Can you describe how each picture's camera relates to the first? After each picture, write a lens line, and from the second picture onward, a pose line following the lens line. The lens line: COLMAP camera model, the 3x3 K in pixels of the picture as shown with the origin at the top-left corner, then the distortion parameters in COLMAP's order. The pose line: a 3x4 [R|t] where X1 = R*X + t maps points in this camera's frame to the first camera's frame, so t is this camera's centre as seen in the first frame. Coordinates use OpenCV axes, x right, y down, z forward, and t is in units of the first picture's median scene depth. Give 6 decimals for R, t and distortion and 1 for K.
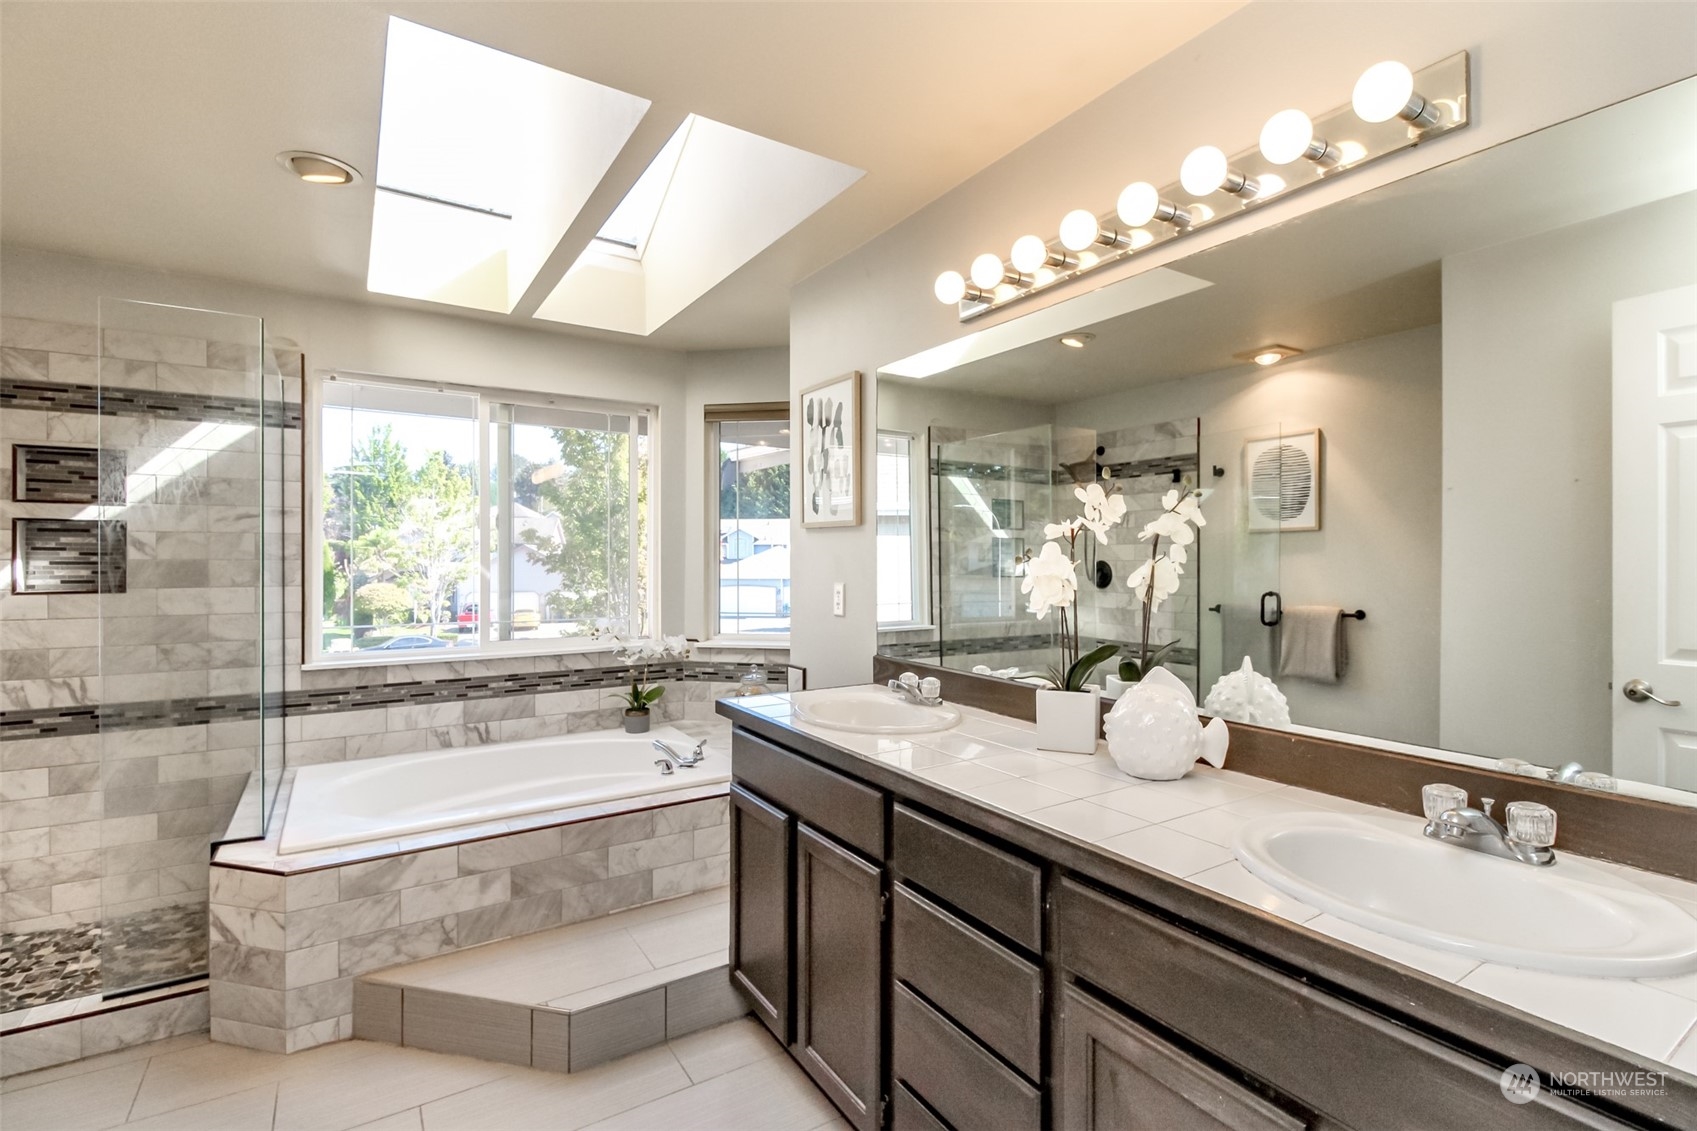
lens RADIAL K [[775.6, 0, 855.3], [0, 775.6, 553.3], [0, 0, 1]] dist [0.000820, -0.000278]
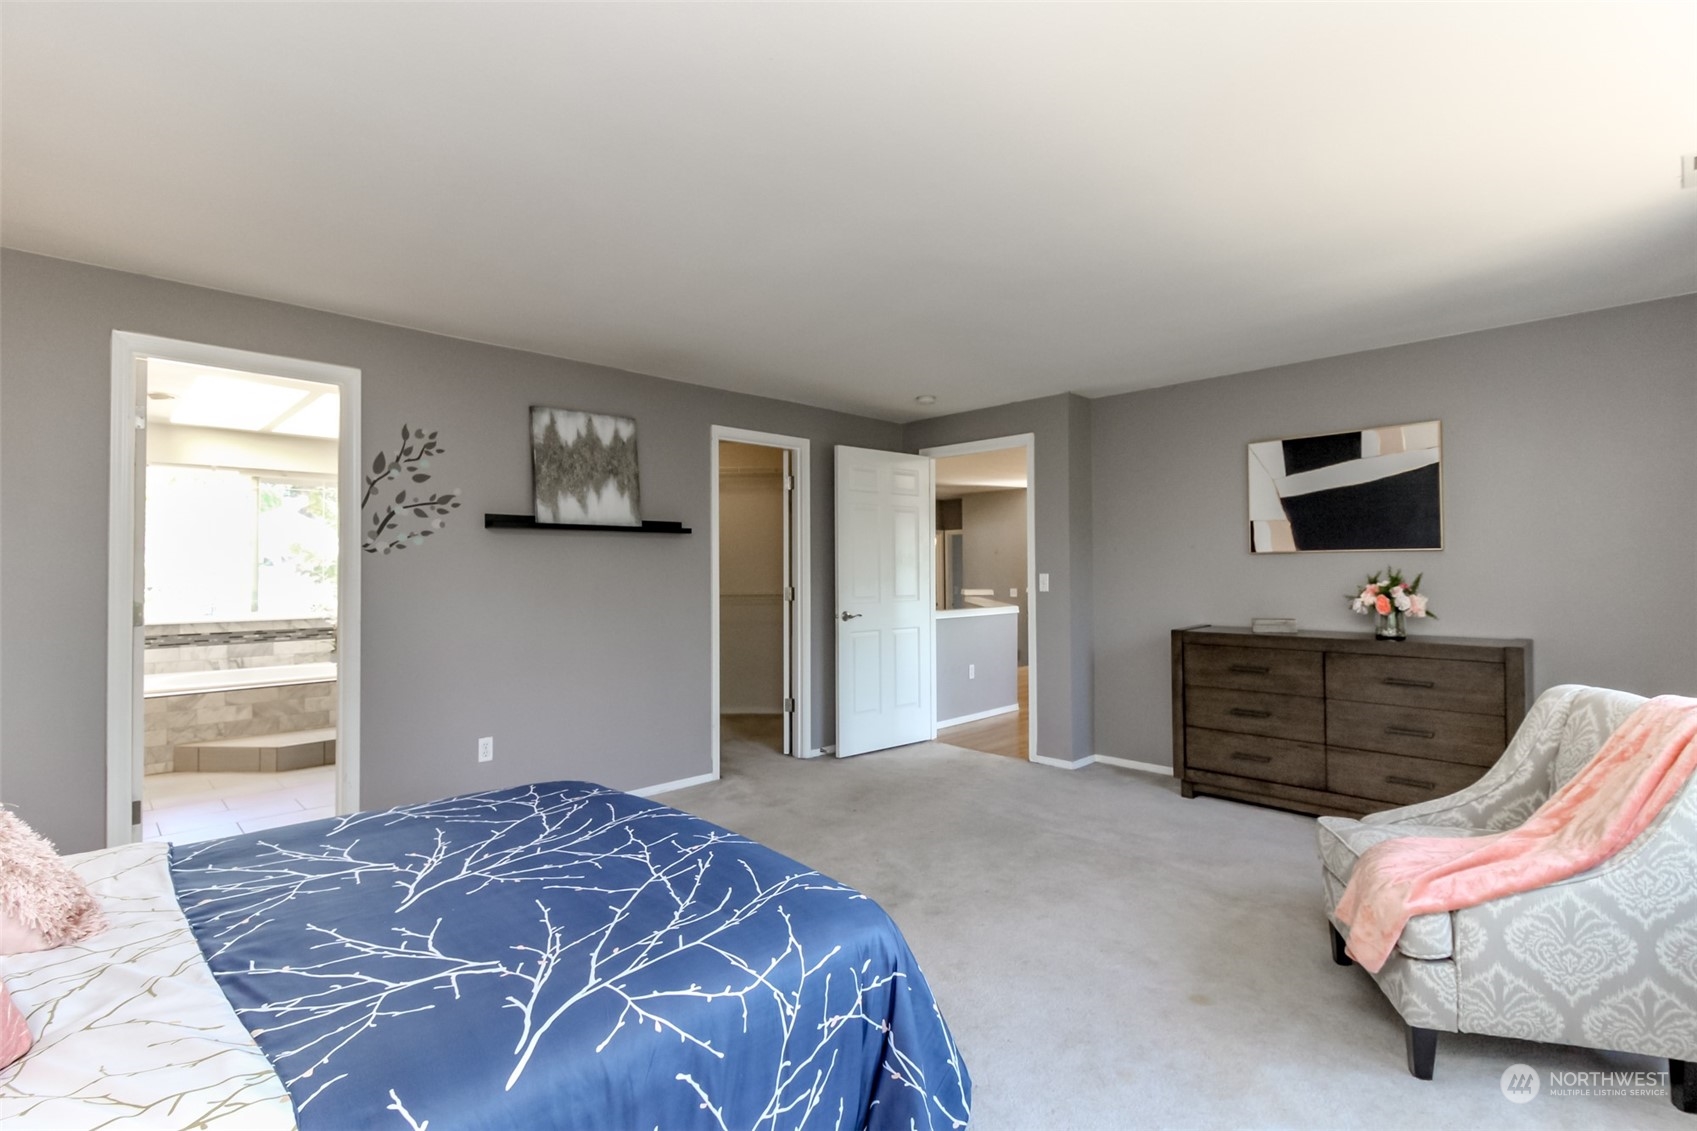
lens RADIAL K [[775.6, 0, 855.3], [0, 775.6, 553.3], [0, 0, 1]] dist [0.000820, -0.000278]
pose [[0.976802, -0.003982, 0.214109, 0.726387], [0.005794, 0.999953, -0.007835, -0.001057], [-0.214067, 0.008894, 0.976778, -1.459814]]
